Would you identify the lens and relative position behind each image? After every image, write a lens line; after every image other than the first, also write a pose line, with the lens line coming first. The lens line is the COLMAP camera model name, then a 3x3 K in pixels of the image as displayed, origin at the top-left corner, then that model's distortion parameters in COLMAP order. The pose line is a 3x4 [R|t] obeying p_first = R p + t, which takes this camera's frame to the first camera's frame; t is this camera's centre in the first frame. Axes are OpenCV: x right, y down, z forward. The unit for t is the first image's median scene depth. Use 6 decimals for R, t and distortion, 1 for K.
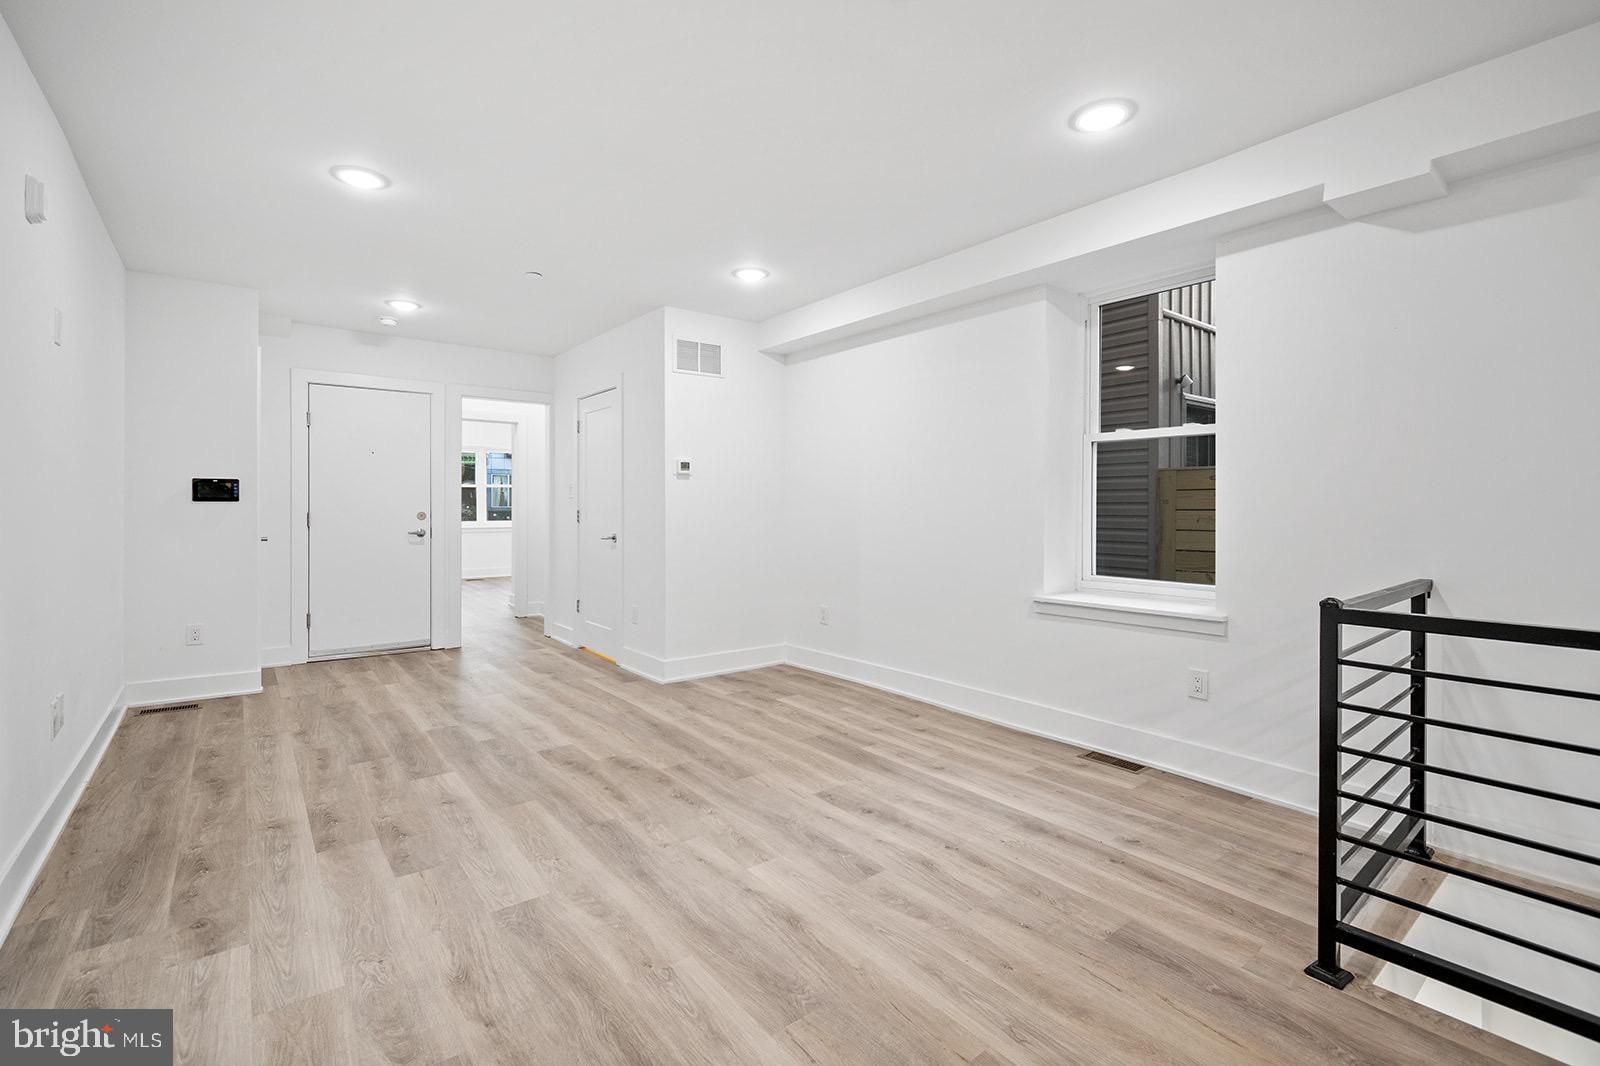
lens RADIAL K [[711.2, 0, 794.8], [0, 711.2, 507.5], [0, 0, 1]] dist [0.010347, -0.005822]
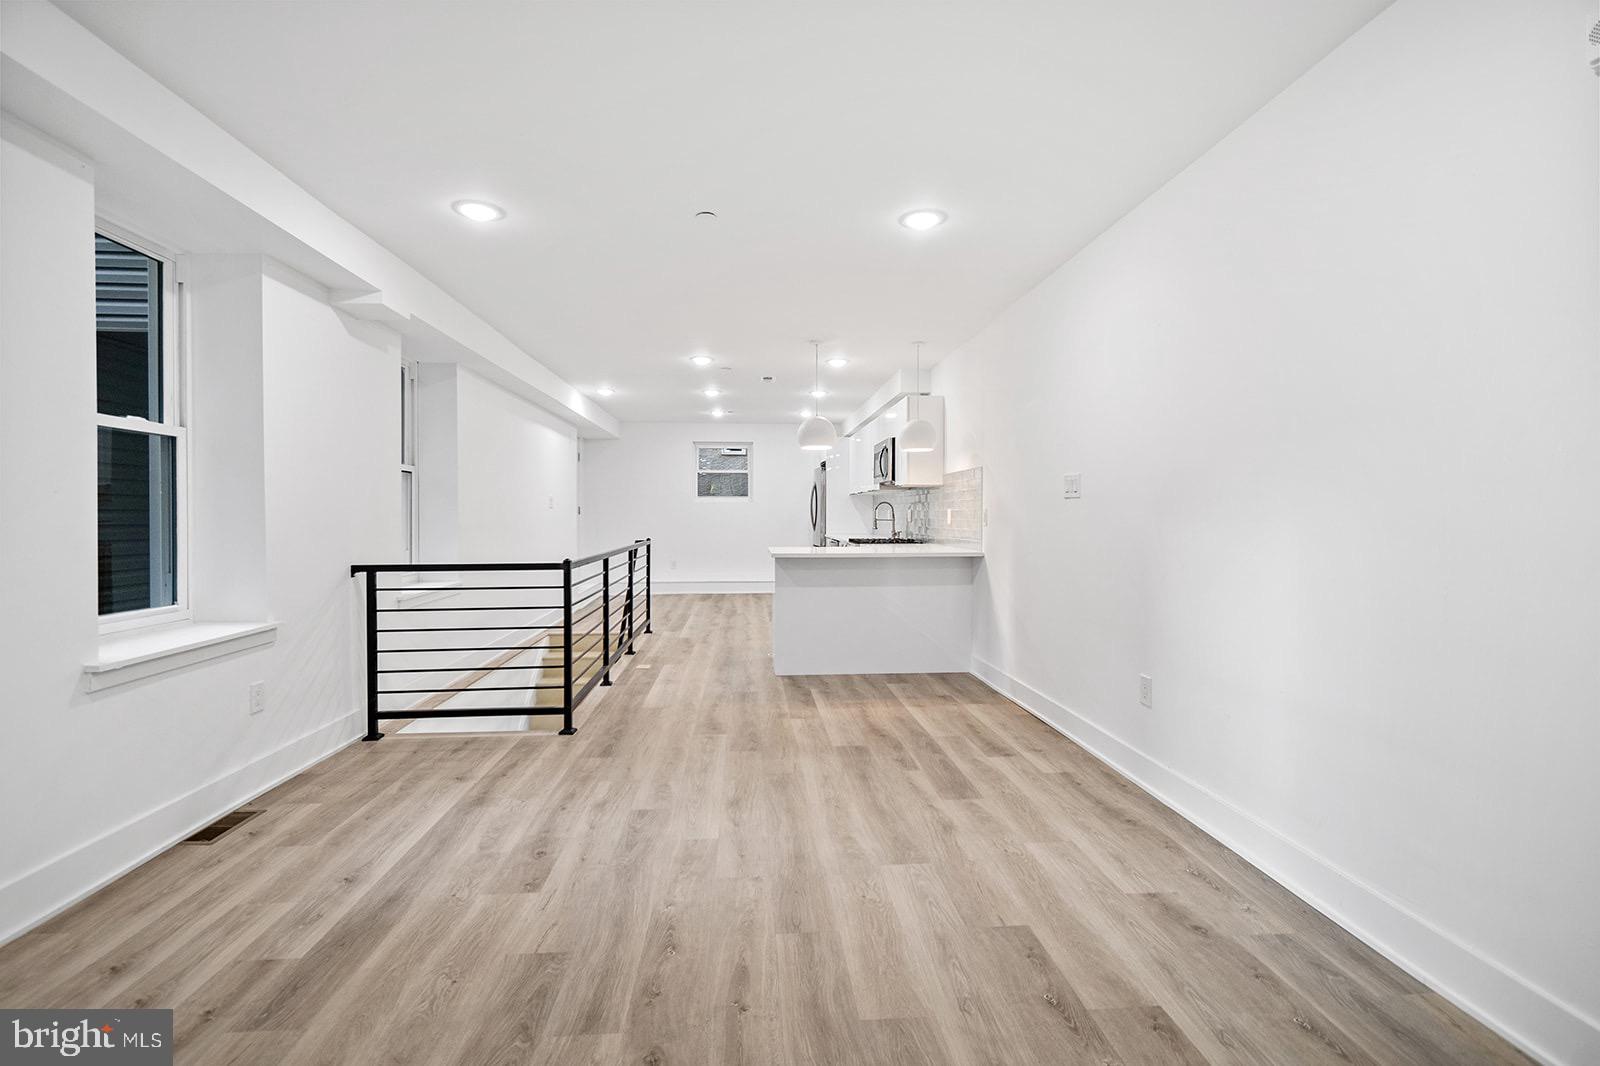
lens RADIAL K [[711.2, 0, 792.5], [0, 711.2, 518.9], [0, 0, 1]] dist [0.010347, -0.005822]
pose [[-0.827731, -0.003713, 0.561113, -0.570445], [0.001293, 0.999963, 0.008525, -0.005492], [-0.561124, 0.007782, -0.827695, 1.335786]]
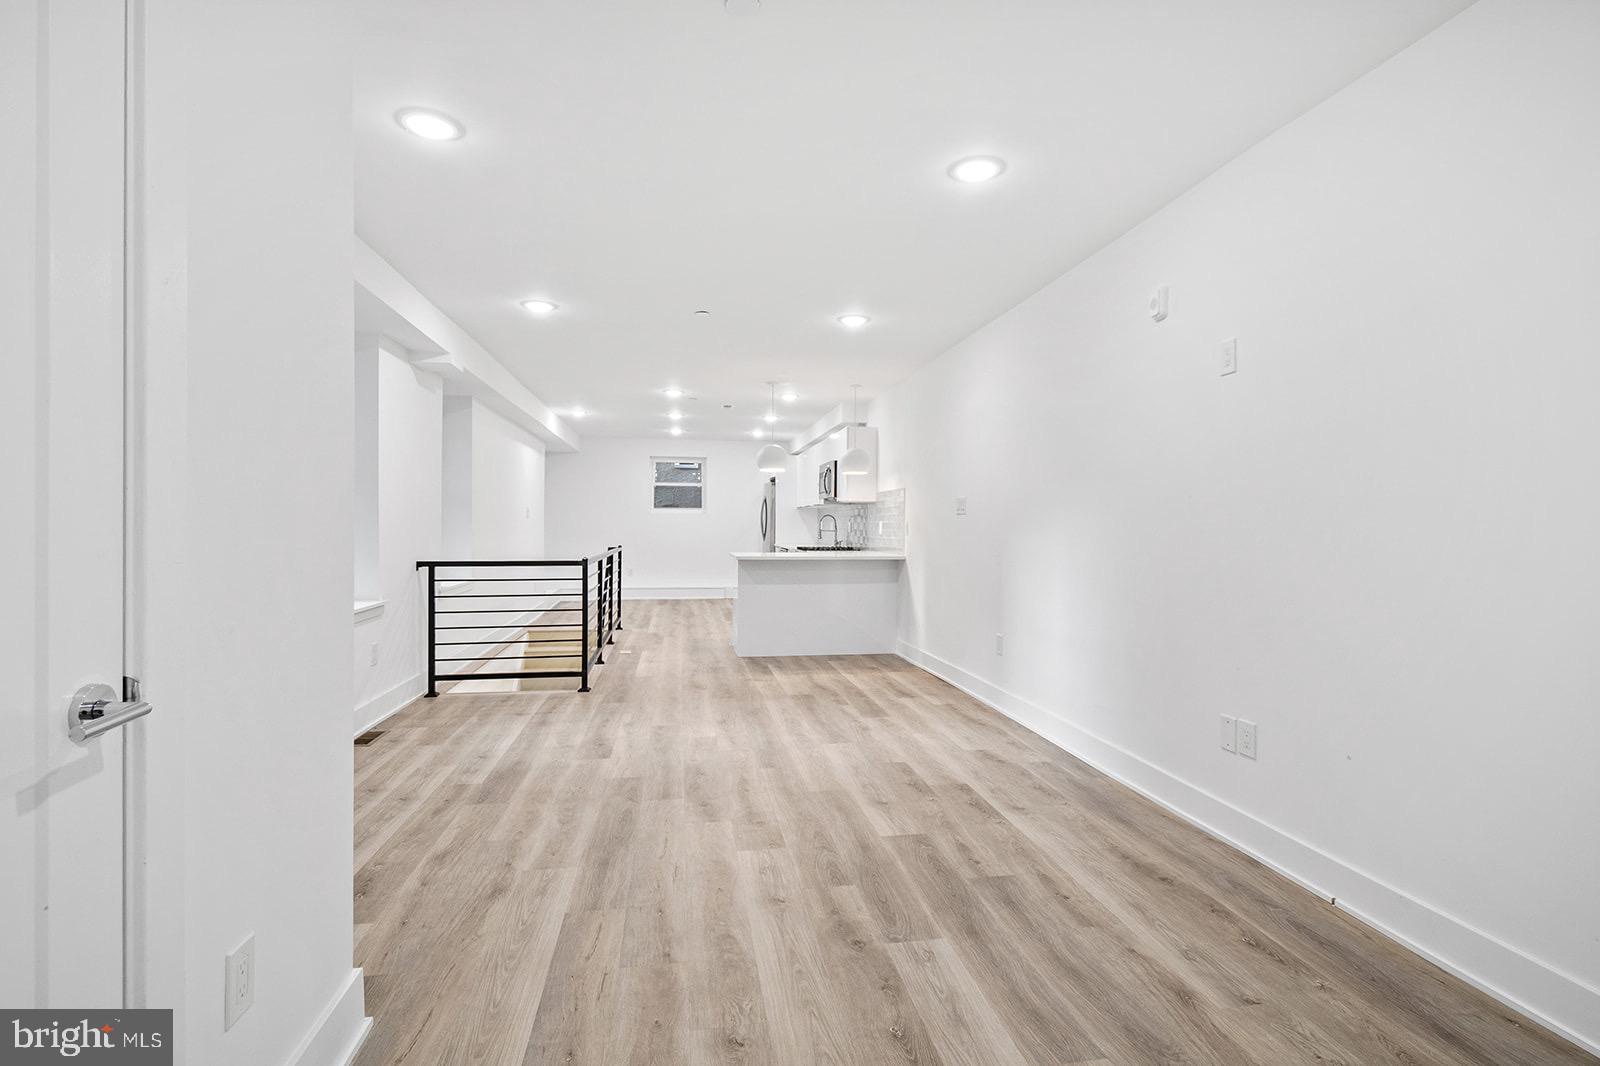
lens RADIAL K [[711.2, 0, 797.4], [0, 711.2, 528.5], [0, 0, 1]] dist [0.010347, -0.005822]
pose [[-0.871754, -0.008323, 0.489873, -0.776814], [-0.006439, 0.999964, 0.005531, -0.003639], [-0.489901, 0.001667, -0.871777, 1.730578]]
